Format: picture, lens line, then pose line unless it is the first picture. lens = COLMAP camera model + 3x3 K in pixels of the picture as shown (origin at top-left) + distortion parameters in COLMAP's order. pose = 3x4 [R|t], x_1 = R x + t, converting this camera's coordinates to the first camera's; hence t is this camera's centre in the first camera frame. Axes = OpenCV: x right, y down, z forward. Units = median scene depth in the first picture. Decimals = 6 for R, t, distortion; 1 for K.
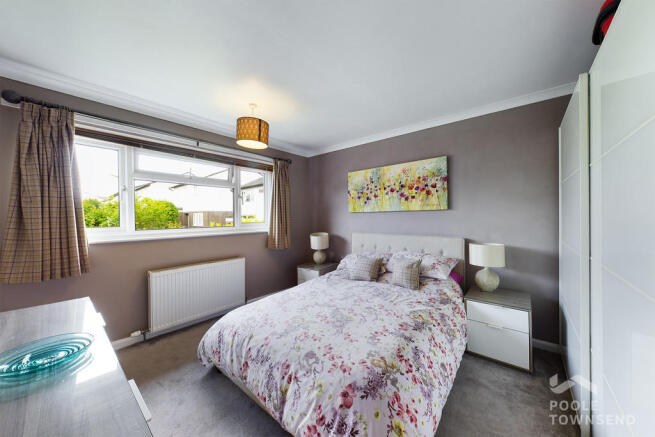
lens RADIAL K [[227.5, 0, 327.9], [0, 227.5, 217.6], [0, 0, 1]] dist [0.000756, -0.000393]
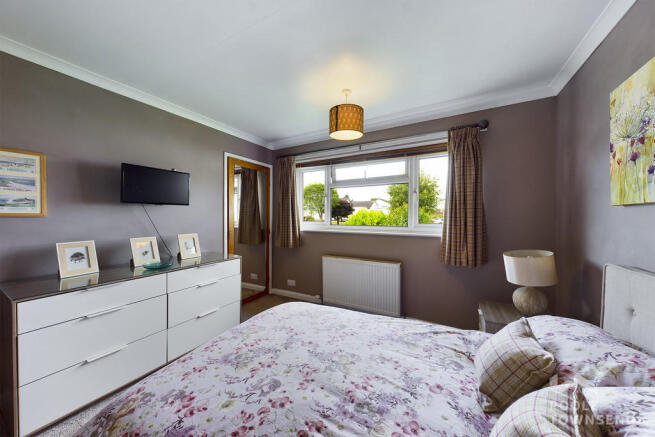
lens RADIAL K [[227.5, 0, 326.0], [0, 227.5, 216.0], [0, 0, 1]] dist [0.000756, -0.000393]
pose [[0.178977, 0.008536, -0.983816, 0.569638], [-0.010652, 0.999921, 0.006738, -0.006060], [0.983796, 0.009274, 0.179053, 0.794822]]
